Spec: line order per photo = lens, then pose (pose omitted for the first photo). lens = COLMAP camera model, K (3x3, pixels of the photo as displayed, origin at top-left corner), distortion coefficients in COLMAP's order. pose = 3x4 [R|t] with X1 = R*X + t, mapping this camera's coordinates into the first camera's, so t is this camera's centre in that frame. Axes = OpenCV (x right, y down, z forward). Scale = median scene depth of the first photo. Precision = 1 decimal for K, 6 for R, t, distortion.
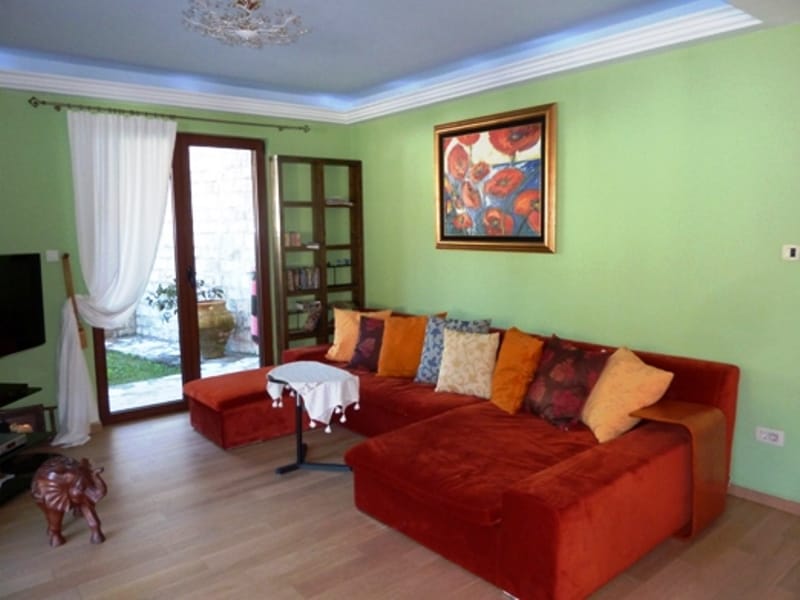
lens RADIAL K [[603.1, 0, 399.8], [0, 603.1, 298.6], [0, 0, 1]] dist [-0.026847, 0.000367]
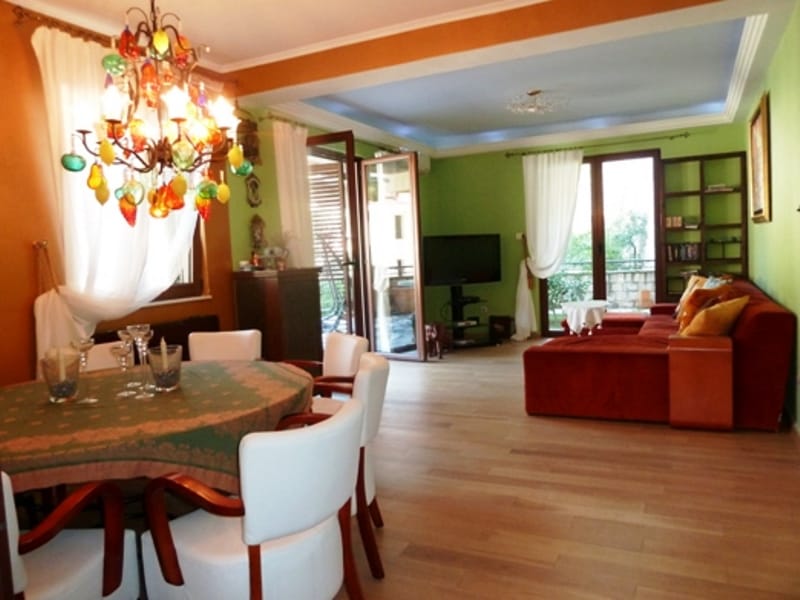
lens RADIAL K [[603.1, 0, 400.5], [0, 603.1, 298.4], [0, 0, 1]] dist [-0.026847, 0.000367]
pose [[0.412571, 0.066676, -0.908482, 0.790016], [-0.065474, 0.996909, 0.043432, 0.051722], [0.908569, 0.041563, 0.415661, -0.075717]]
